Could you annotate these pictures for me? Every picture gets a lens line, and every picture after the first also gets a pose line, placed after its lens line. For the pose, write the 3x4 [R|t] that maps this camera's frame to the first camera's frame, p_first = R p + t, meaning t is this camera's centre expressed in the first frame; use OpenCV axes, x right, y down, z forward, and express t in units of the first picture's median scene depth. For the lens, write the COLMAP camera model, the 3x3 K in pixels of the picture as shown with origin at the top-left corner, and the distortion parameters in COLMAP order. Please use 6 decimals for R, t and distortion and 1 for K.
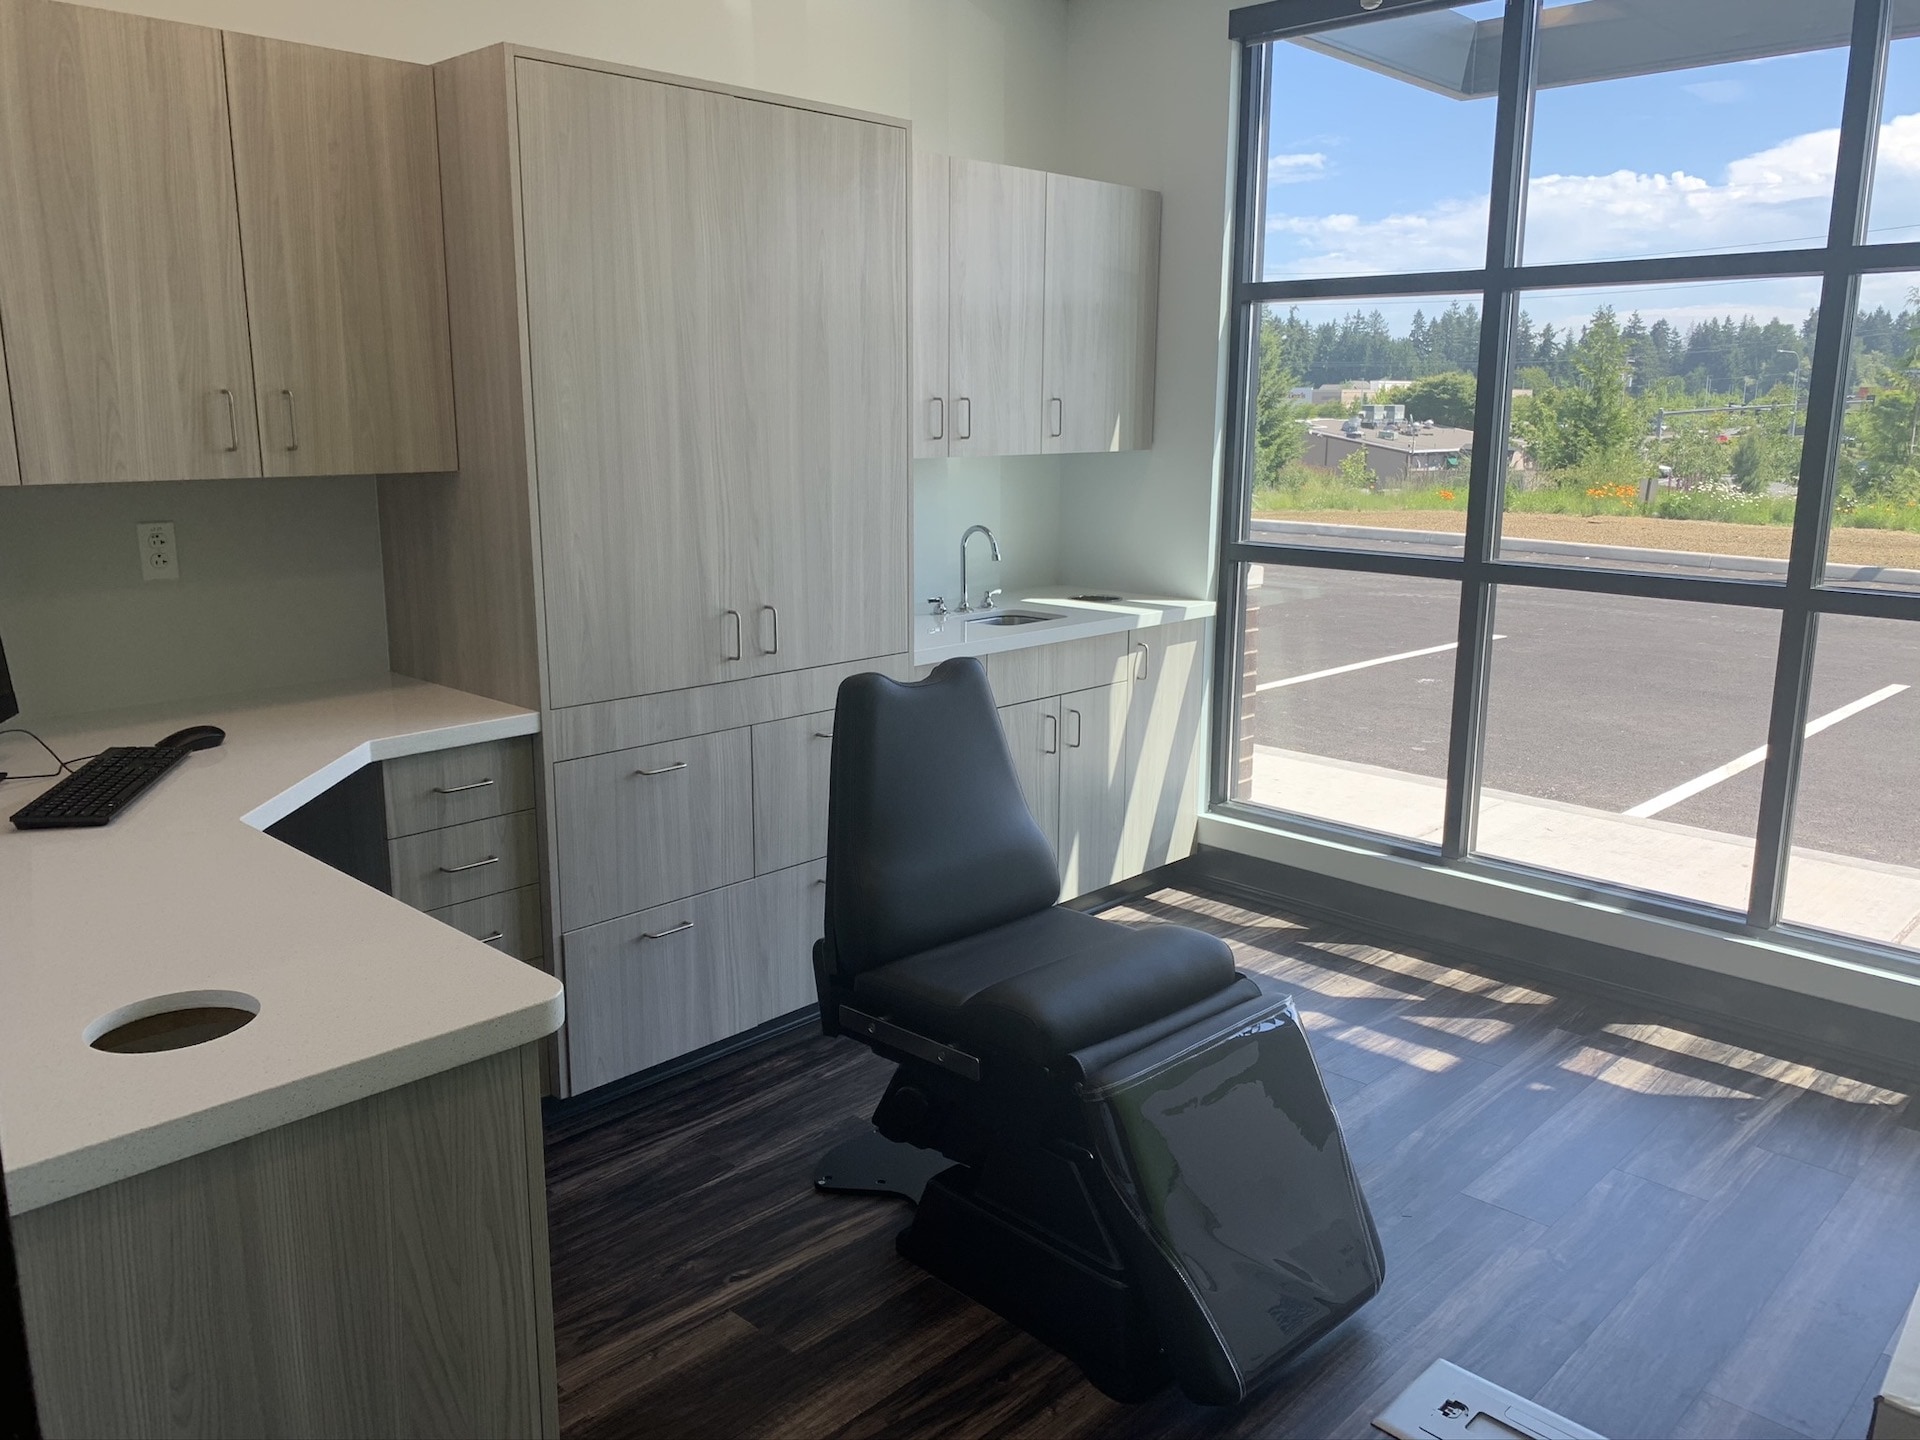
lens RADIAL K [[1468.5, 0, 957.9], [0, 1468.5, 717.0], [0, 0, 1]] dist [0.015344, -0.003407]
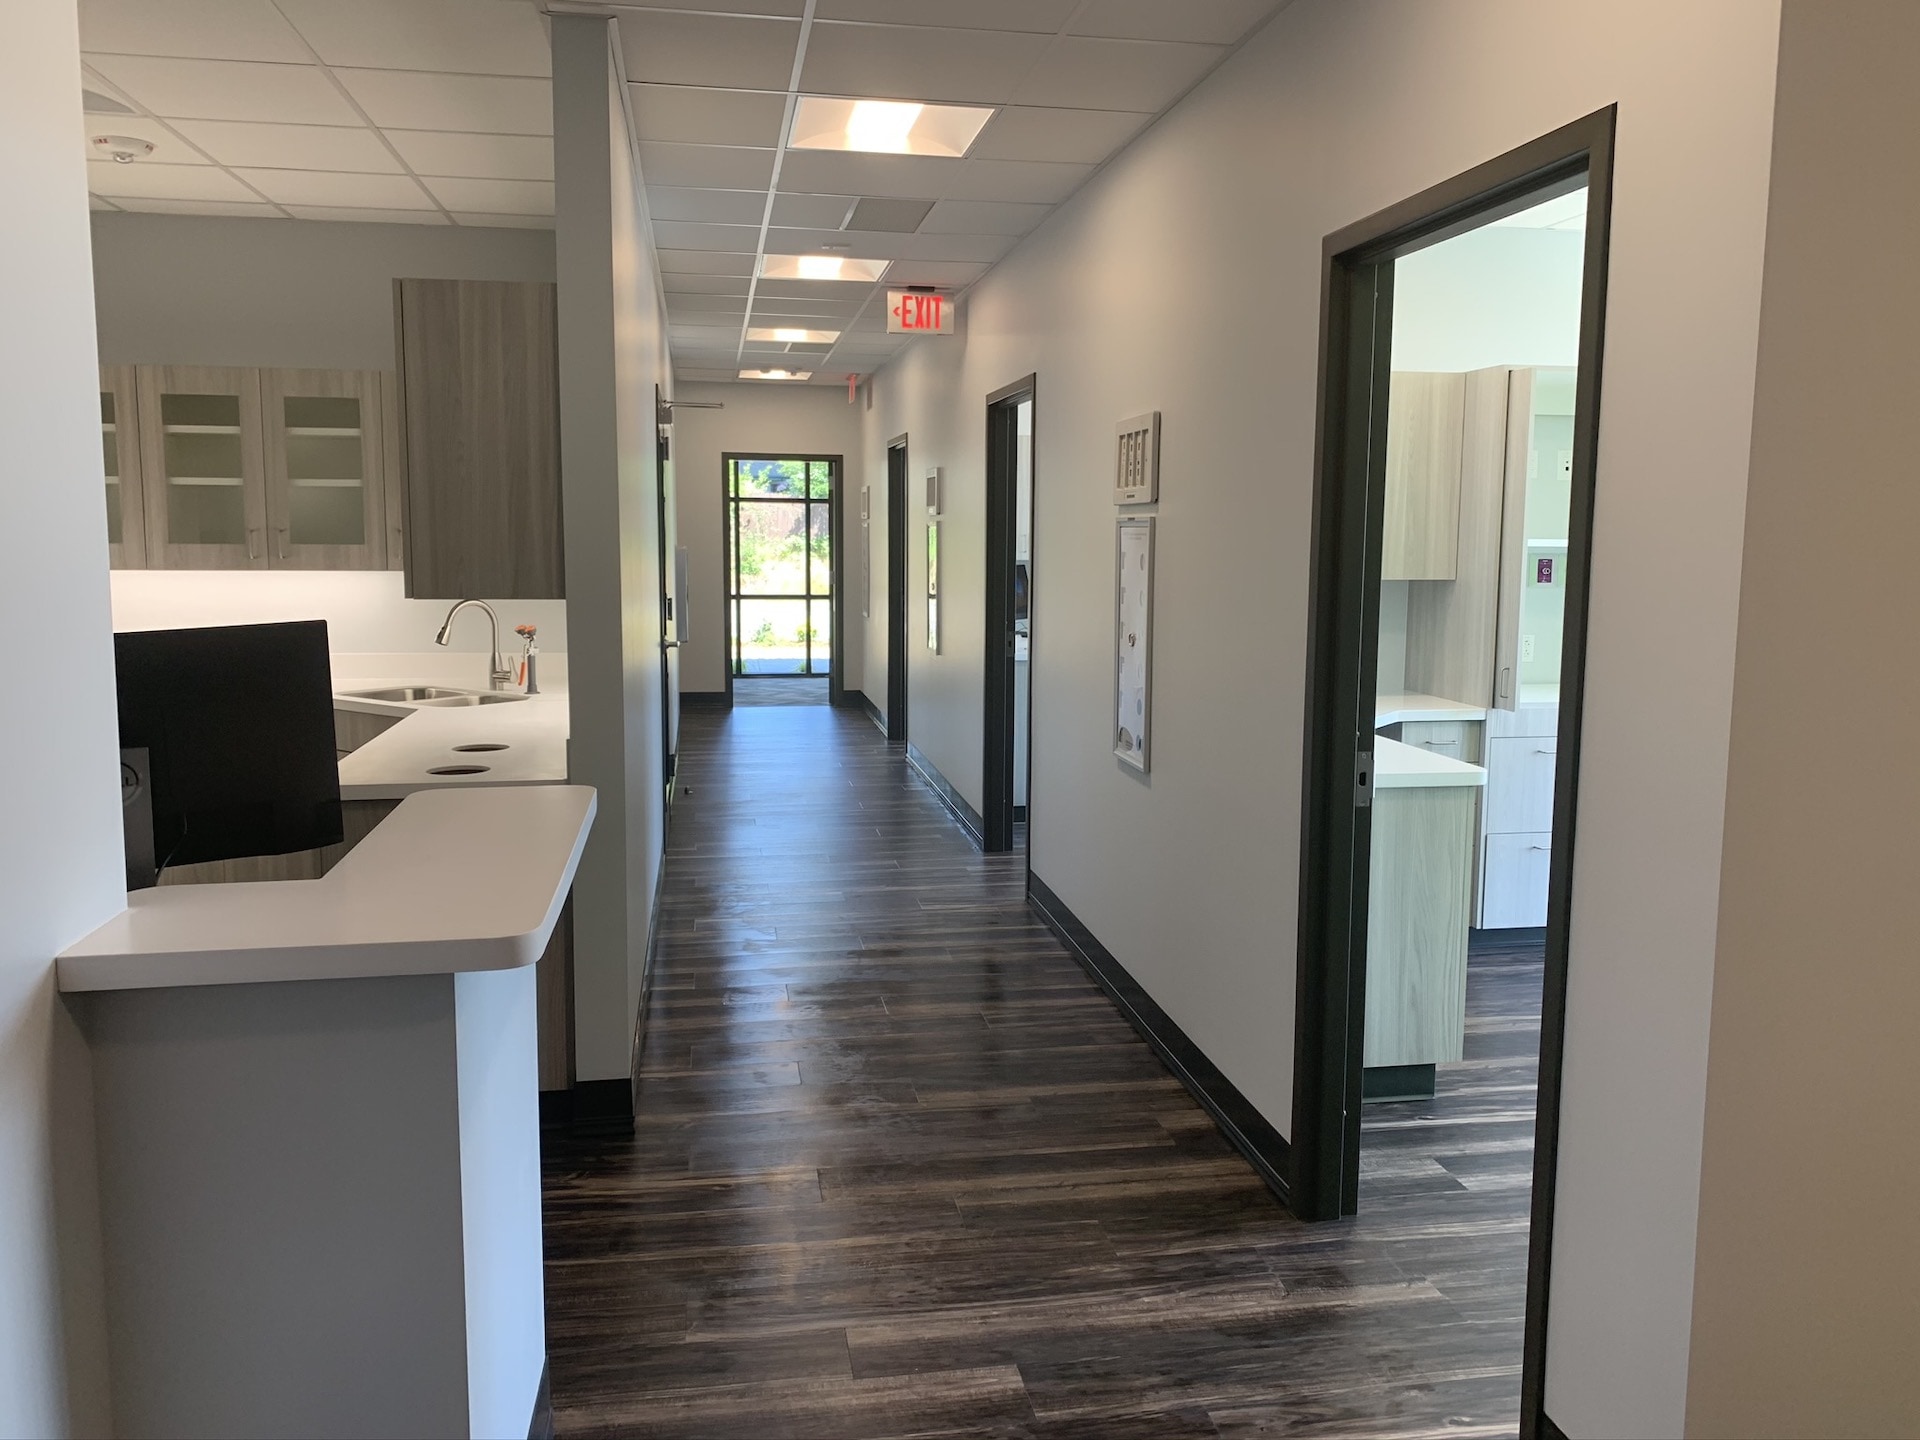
lens RADIAL K [[1468.5, 0, 957.0], [0, 1468.5, 712.9], [0, 0, 1]] dist [0.015344, -0.003407]
pose [[0.808316, 0.068010, -0.584808, 0.265294], [-0.122166, 0.991061, -0.053602, 0.187227], [0.575935, 0.114770, 0.809399, -0.899622]]
